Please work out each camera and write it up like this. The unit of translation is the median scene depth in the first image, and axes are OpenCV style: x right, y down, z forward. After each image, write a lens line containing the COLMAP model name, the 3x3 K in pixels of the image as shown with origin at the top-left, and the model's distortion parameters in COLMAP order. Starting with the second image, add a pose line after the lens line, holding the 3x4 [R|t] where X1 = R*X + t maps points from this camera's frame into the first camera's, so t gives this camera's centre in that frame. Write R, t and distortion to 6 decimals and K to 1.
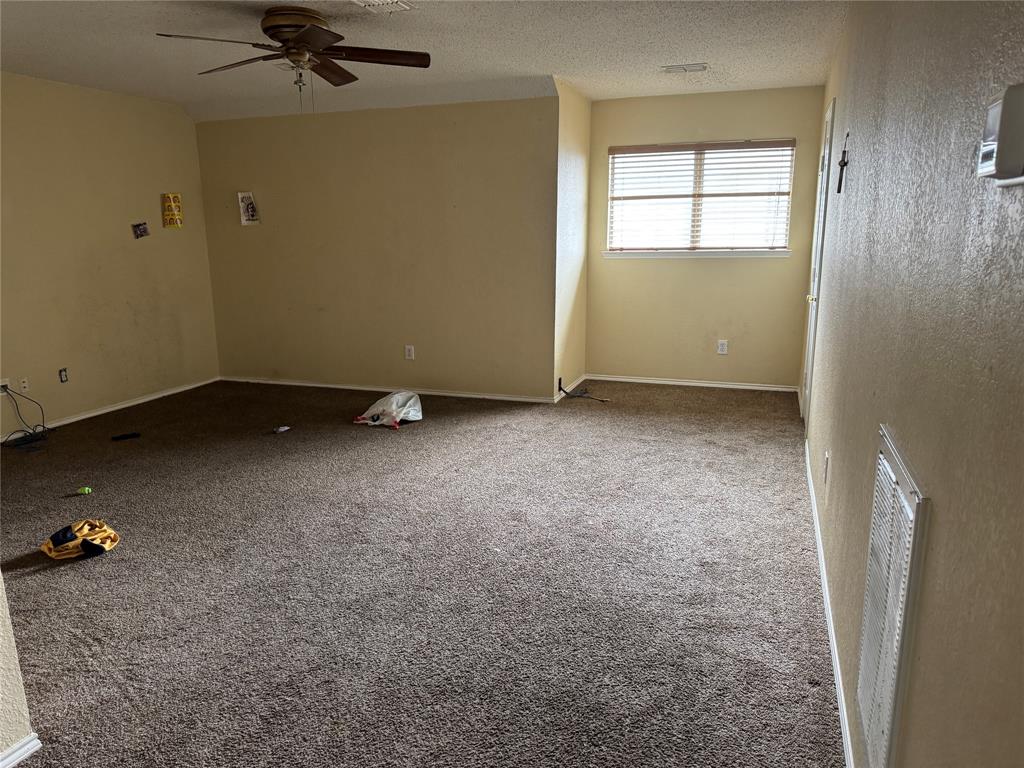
lens RADIAL K [[726.3, 0, 513.8], [0, 726.3, 390.3], [0, 0, 1]] dist [0.154061, -0.265218]
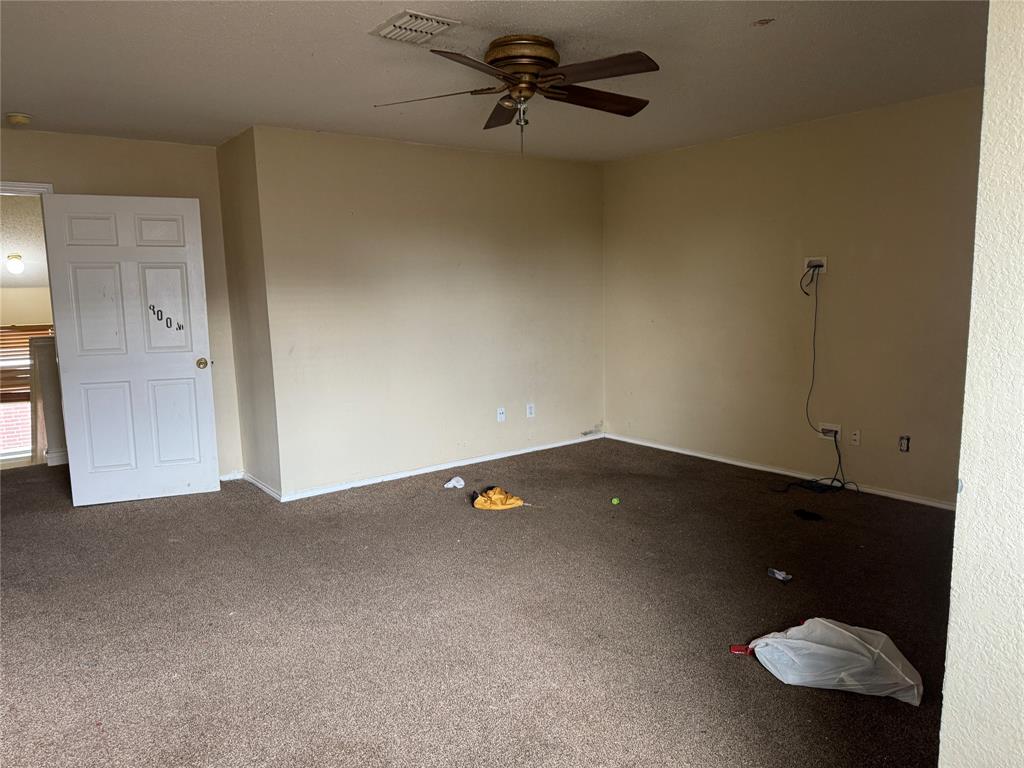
lens RADIAL K [[731.4, 0, 508.3], [0, 731.4, 380.4], [0, 0, 1]] dist [0.082456, -0.118202]
pose [[-0.542290, 0.129098, -0.830214, 0.318528], [-0.160632, 0.953967, 0.253266, -0.220497], [0.824693, 0.270702, -0.496590, 0.975883]]
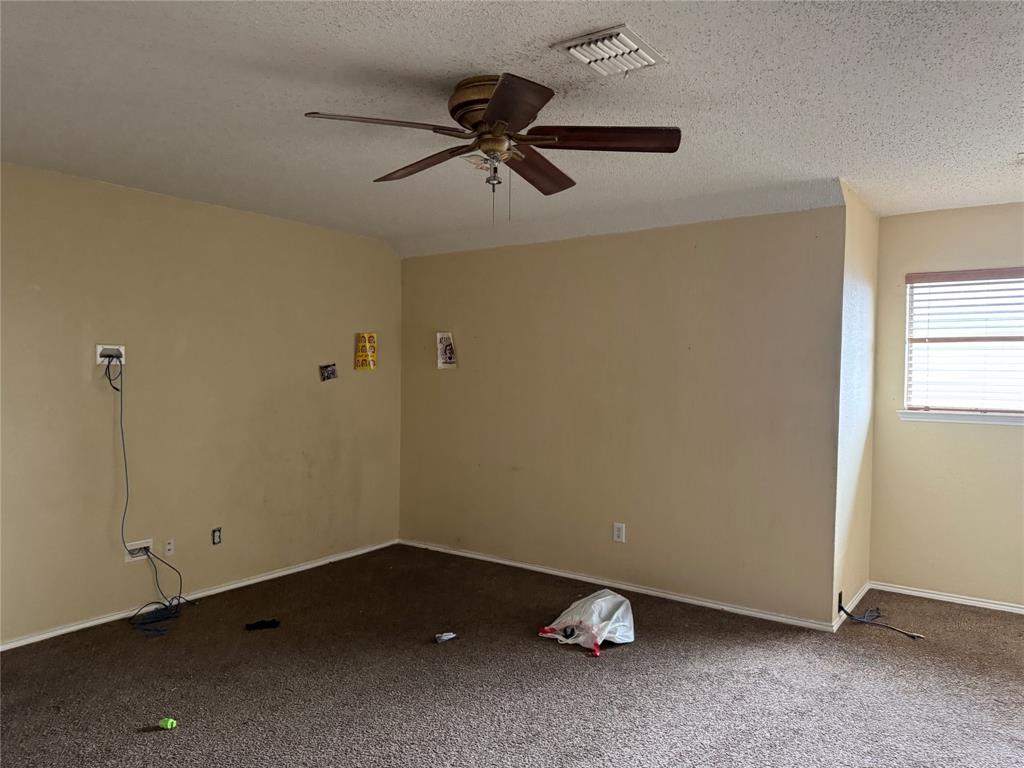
lens RADIAL K [[731.4, 0, 508.3], [0, 731.4, 380.4], [0, 0, 1]] dist [0.082456, -0.118202]
pose [[0.957498, 0.024047, -0.287437, -0.042048], [-0.081625, 0.978375, -0.190054, -0.058112], [0.276651, 0.205438, 0.938754, 0.241987]]
